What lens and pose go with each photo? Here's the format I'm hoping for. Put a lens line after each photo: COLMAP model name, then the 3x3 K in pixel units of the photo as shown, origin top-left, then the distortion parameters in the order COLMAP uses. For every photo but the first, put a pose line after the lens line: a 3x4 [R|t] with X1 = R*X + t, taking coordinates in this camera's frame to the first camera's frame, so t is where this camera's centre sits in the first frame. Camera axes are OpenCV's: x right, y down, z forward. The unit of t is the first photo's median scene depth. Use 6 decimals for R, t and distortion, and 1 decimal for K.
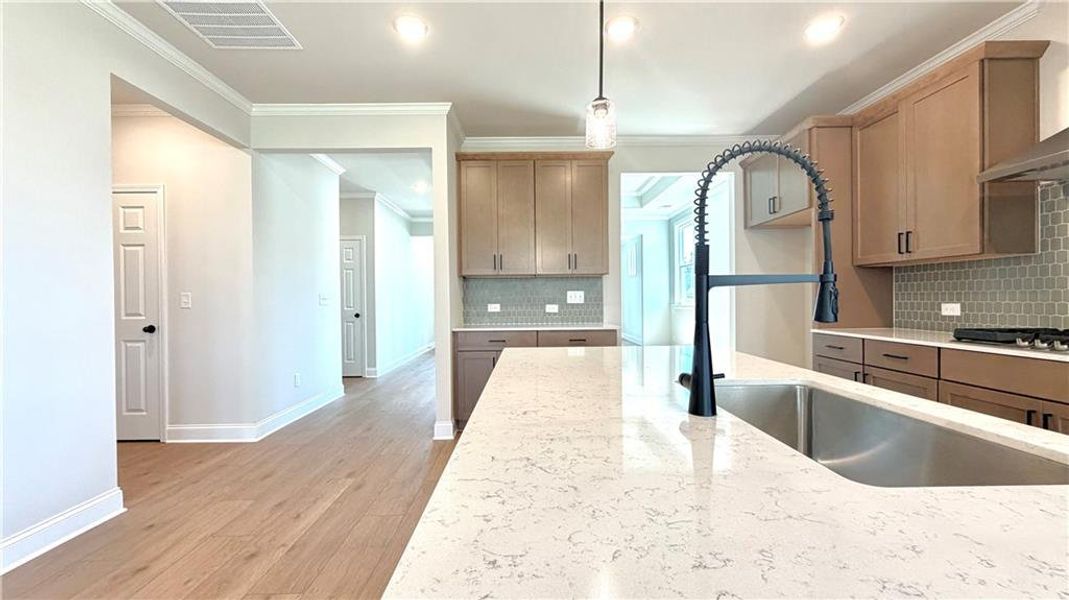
lens RADIAL K [[426.6, 0, 529.9], [0, 426.6, 301.5], [0, 0, 1]] dist [0.001635, 0.000243]
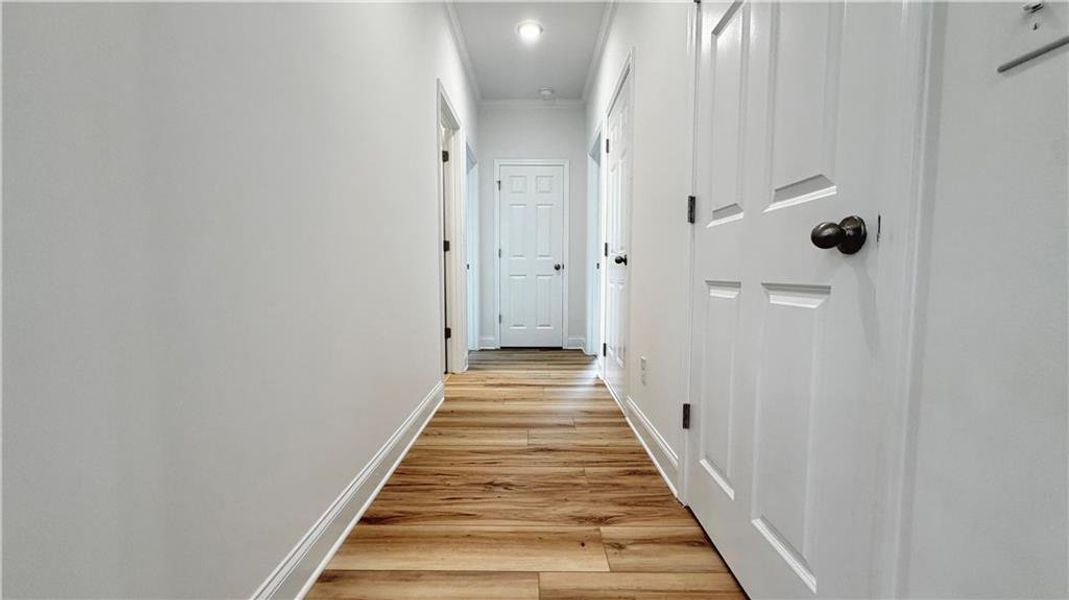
lens RADIAL K [[426.6, 0, 535.6], [0, 426.6, 301.3], [0, 0, 1]] dist [0.001635, 0.000243]
pose [[-0.000907, 0.063850, -0.997959, -0.672386], [-0.010314, 0.997906, 0.063856, 0.085636], [0.999946, 0.010351, -0.000247, 0.844645]]
